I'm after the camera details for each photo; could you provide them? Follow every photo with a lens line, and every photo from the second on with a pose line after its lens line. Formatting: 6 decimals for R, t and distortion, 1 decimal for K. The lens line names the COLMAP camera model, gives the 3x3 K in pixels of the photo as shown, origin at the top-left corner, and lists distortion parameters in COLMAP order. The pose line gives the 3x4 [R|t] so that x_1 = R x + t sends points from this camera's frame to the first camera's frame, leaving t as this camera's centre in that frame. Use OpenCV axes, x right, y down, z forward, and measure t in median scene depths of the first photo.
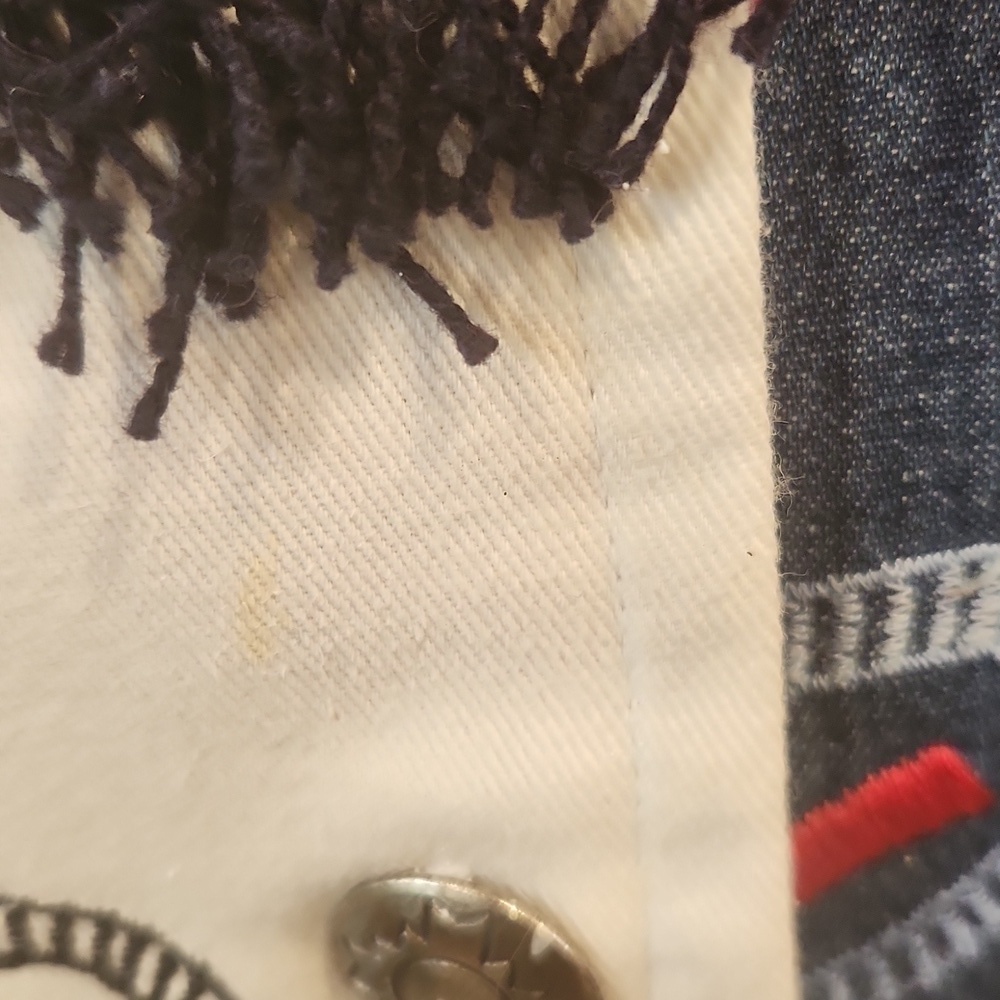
lens RADIAL K [[1718.0, 0, 499.7], [0, 1718.0, 500.9], [0, 0, 1]] dist [-0.035871, 0.000000]
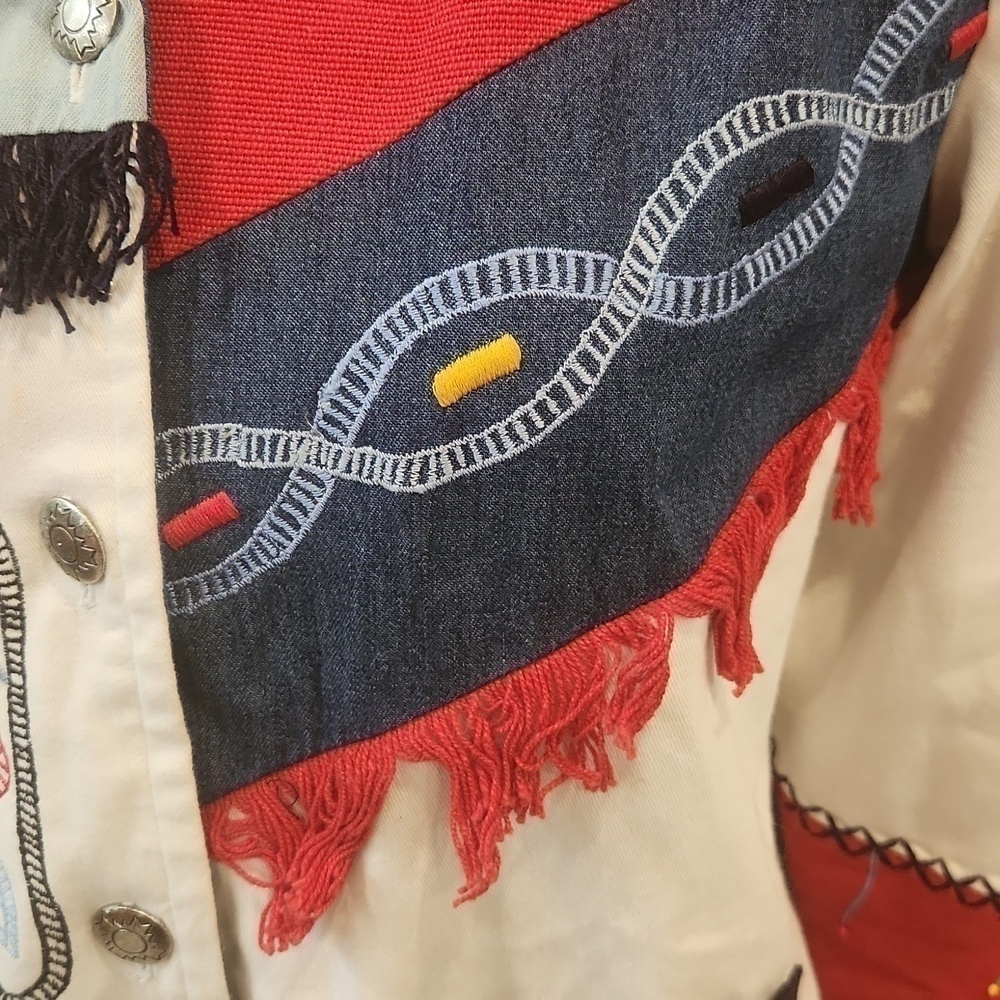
lens RADIAL K [[1718.0, 0, 499.7], [0, 1718.0, 502.5], [0, 0, 1]] dist [-0.035871, 0.000000]
pose [[0.962924, 0.179804, -0.201117, 1.444767], [-0.201471, 0.975082, -0.092868, 0.369090], [0.179407, 0.129944, 0.975155, -2.056159]]
